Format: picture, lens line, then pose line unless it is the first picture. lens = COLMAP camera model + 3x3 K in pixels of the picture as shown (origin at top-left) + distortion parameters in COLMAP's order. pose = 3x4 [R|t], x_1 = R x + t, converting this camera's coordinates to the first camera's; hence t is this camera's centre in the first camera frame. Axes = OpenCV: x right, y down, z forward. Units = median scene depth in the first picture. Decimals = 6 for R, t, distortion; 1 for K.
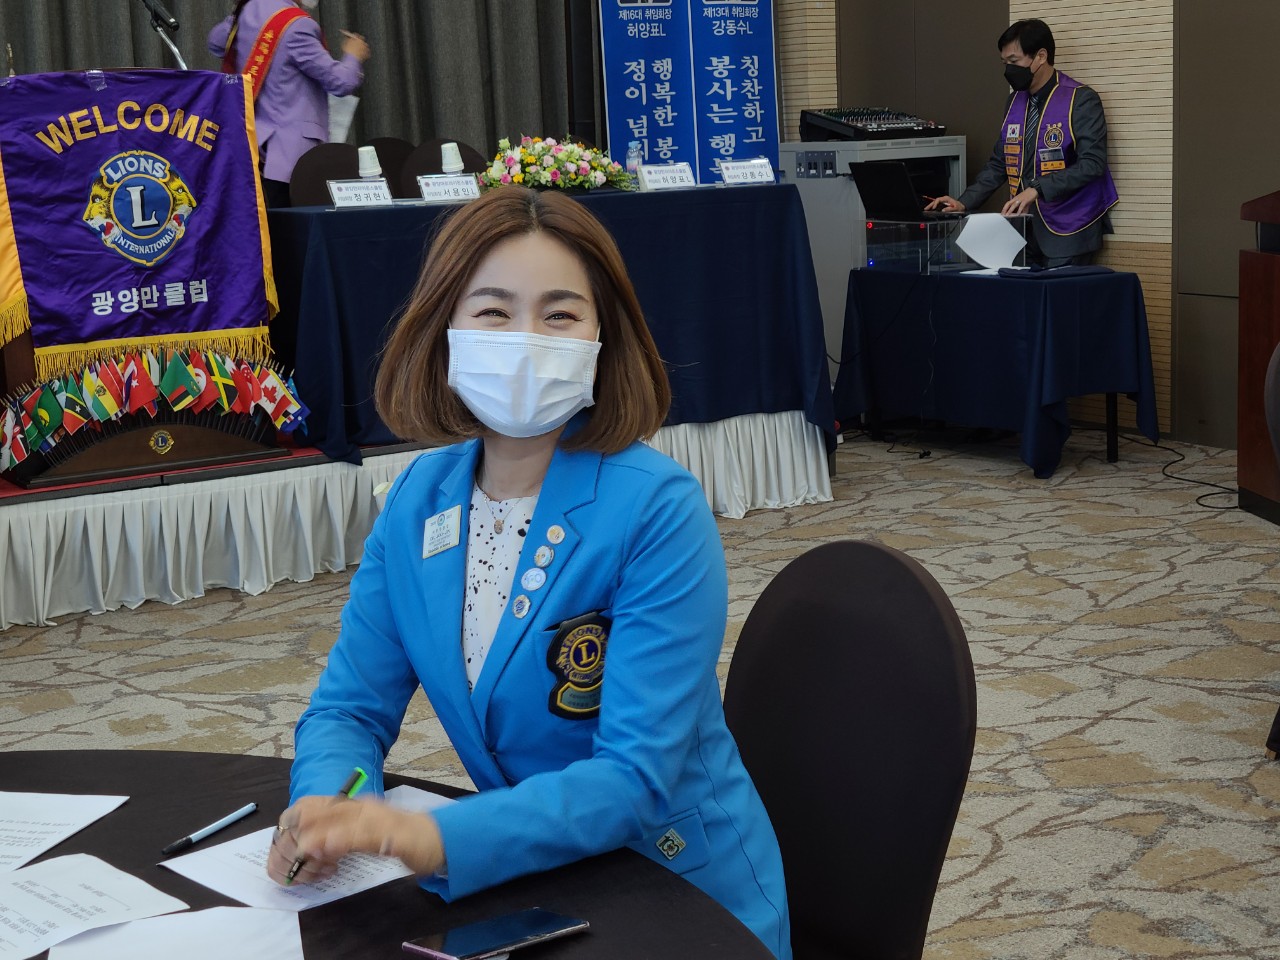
lens RADIAL K [[2049.2, 0, 640.0], [0, 2049.2, 480.0], [0, 0, 1]] dist [0.080608, -0.095866]
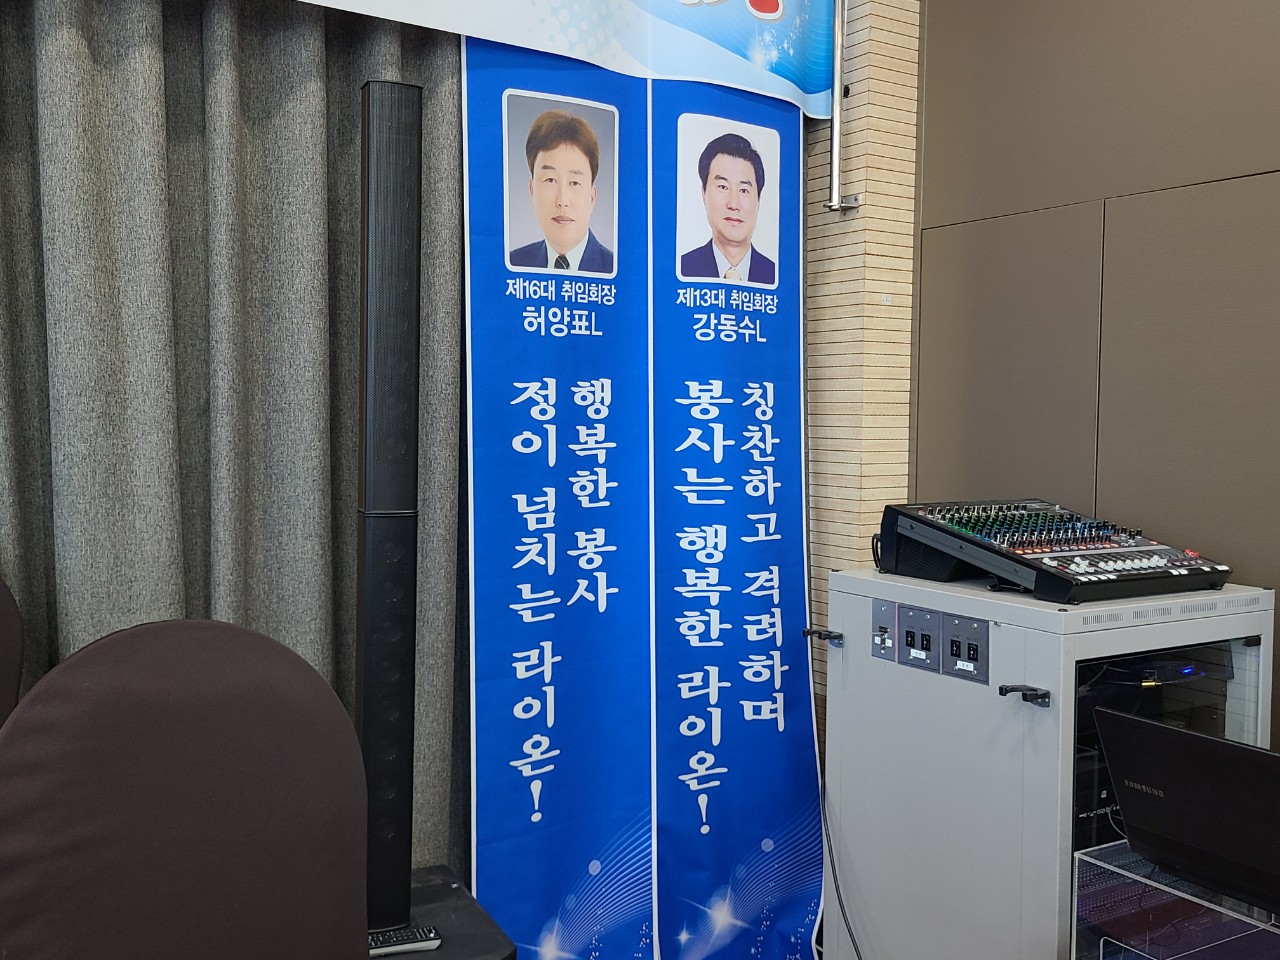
lens RADIAL K [[1236.9, 0, 633.6], [0, 1236.9, 483.5], [0, 0, 1]] dist [0.036909, -0.005718]
pose [[0.998677, 0.050954, 0.006868, 0.031698], [-0.049783, 0.991696, -0.118574, -0.224959], [-0.012852, 0.118075, 0.992921, 1.096230]]
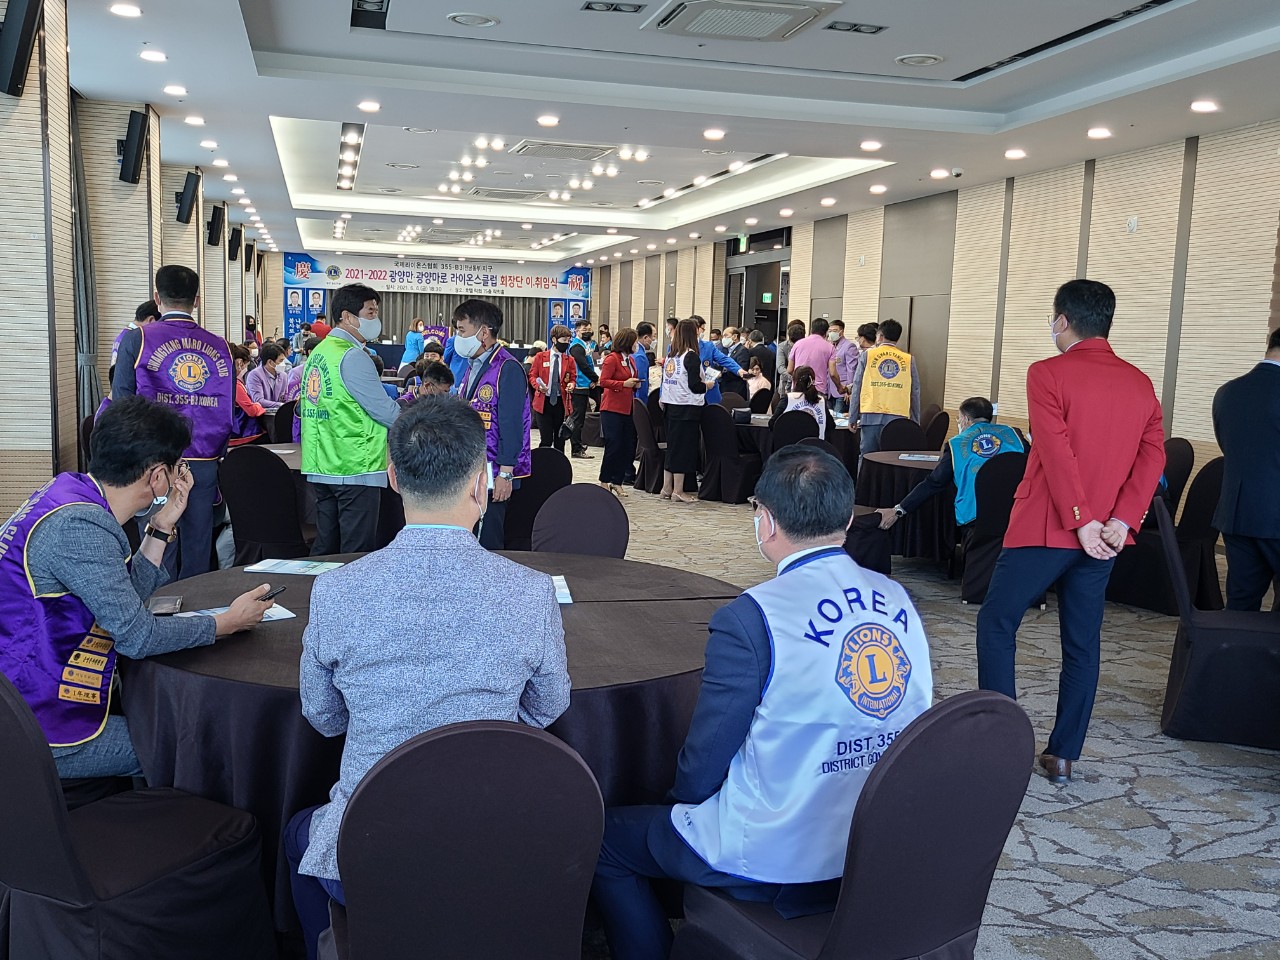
lens RADIAL K [[1236.9, 0, 633.6], [0, 1236.9, 483.5], [0, 0, 1]] dist [0.036909, -0.005718]
pose [[0.946744, 0.107945, -0.303355, 1.898558], [-0.125489, 0.991333, -0.038885, 0.465415], [0.296529, 0.074882, 0.952084, -3.097577]]
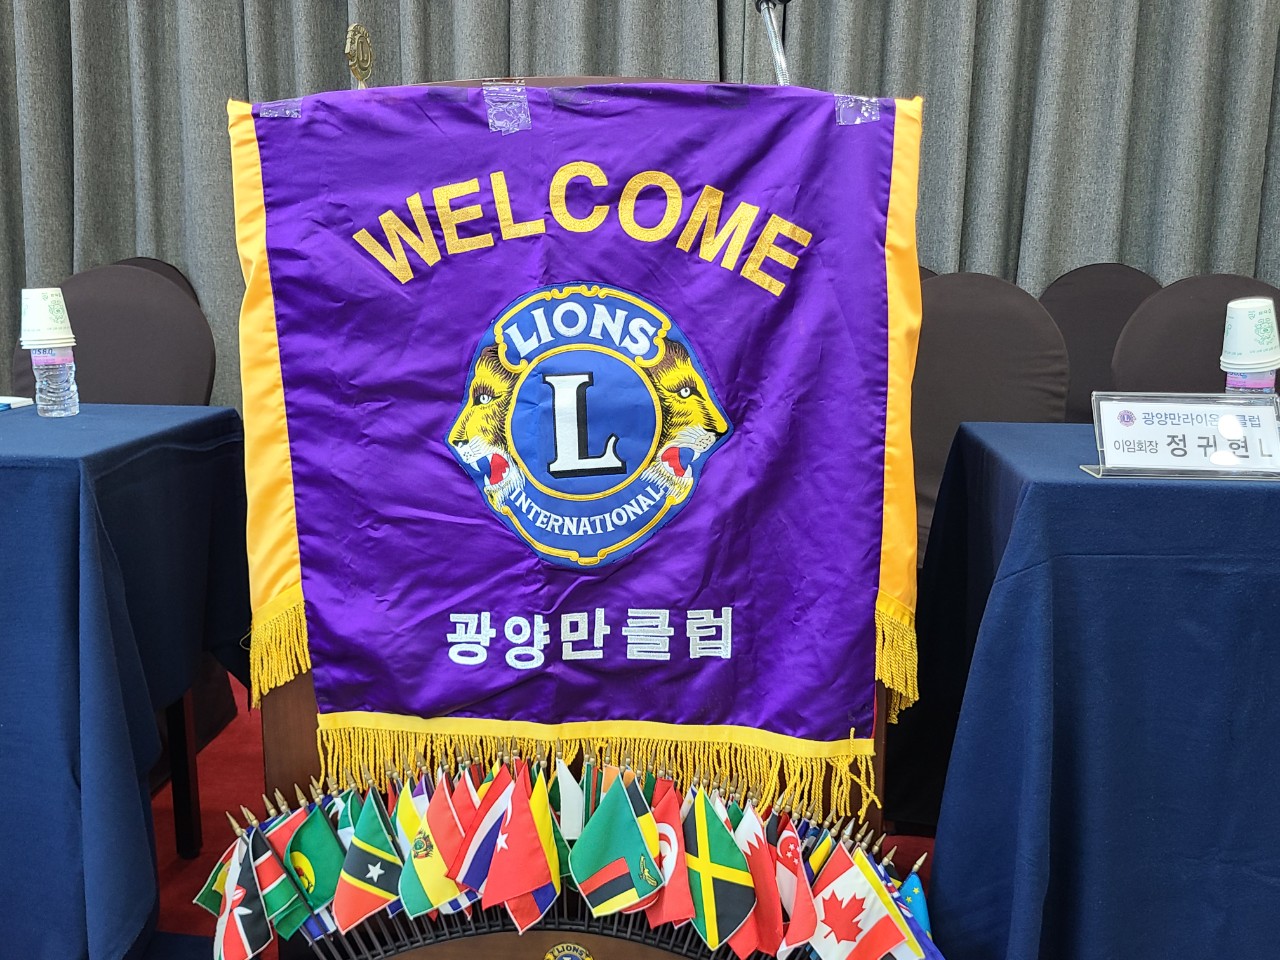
lens RADIAL K [[1236.9, 0, 633.6], [0, 1236.9, 483.5], [0, 0, 1]] dist [0.036909, -0.005718]
pose [[0.794785, 0.162107, -0.584840, -0.087482], [-0.144199, 0.986511, 0.077480, -0.139473], [0.589511, 0.022753, 0.807440, 0.797590]]
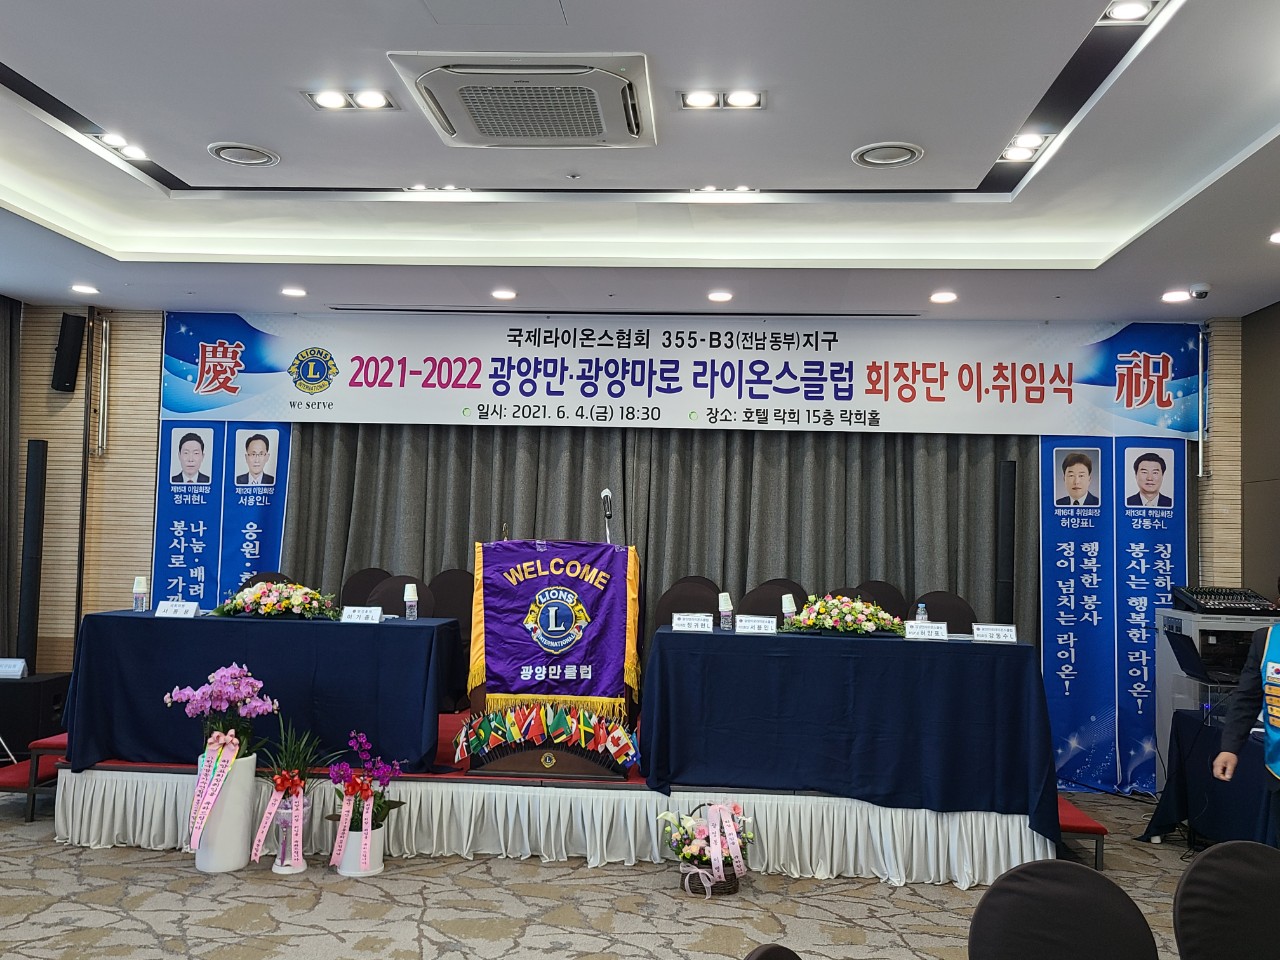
lens RADIAL K [[1117.5, 0, 646.6], [0, 1117.5, 477.0], [0, 0, 1]] dist [0.030539, 0.009330]
pose [[0.803557, 0.029737, -0.594484, 0.364269], [-0.160244, 0.972685, -0.167946, -0.101904], [0.573252, 0.230217, 0.786373, 0.279392]]
